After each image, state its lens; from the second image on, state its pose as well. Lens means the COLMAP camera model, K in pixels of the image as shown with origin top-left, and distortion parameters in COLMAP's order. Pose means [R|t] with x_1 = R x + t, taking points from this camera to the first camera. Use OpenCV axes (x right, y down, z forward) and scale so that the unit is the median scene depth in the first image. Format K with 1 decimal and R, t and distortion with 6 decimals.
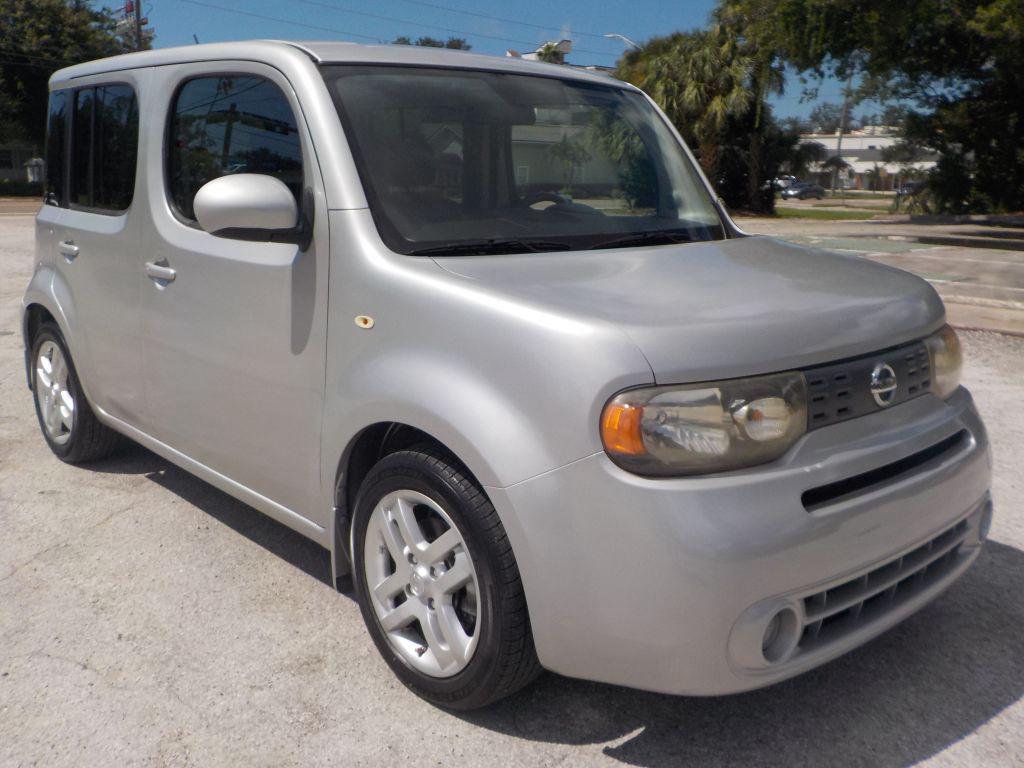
lens RADIAL K [[1000.2, 0, 508.6], [0, 1000.2, 392.6], [0, 0, 1]] dist [0.047769, -0.043467]
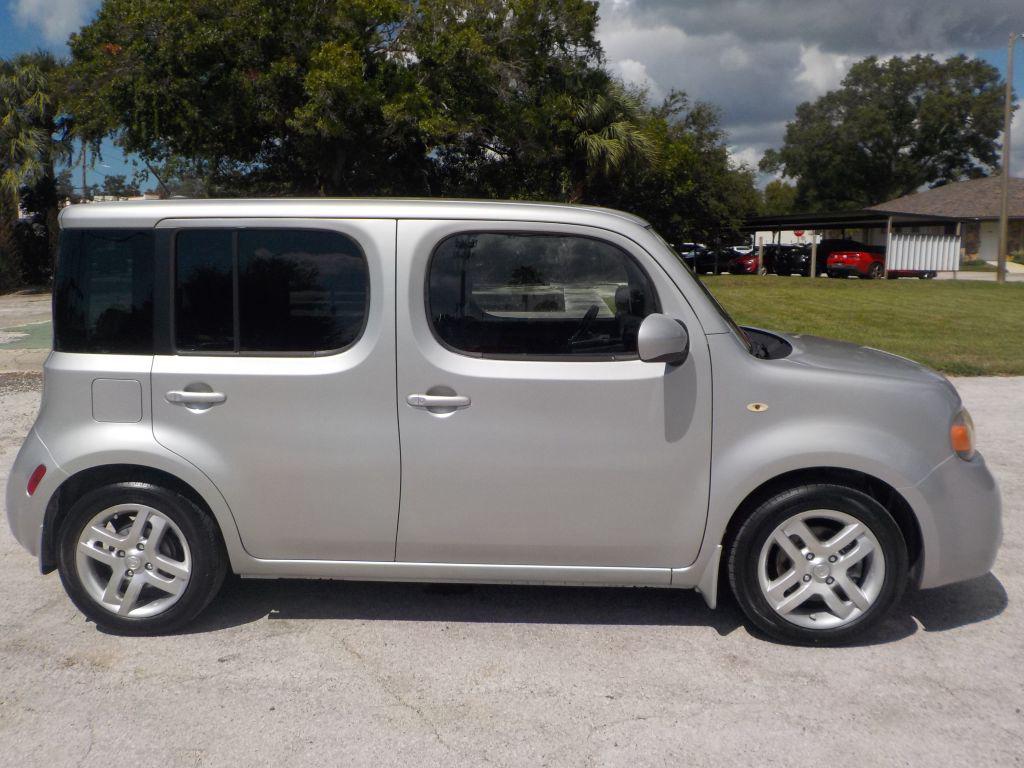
lens RADIAL K [[1000.2, 0, 508.6], [0, 1000.2, 392.6], [0, 0, 1]] dist [0.047769, -0.043467]
pose [[0.696769, -0.134926, 0.704491, -0.953616], [0.175096, 0.984432, 0.015364, -0.118924], [-0.695597, 0.112648, 0.709546, 0.139878]]
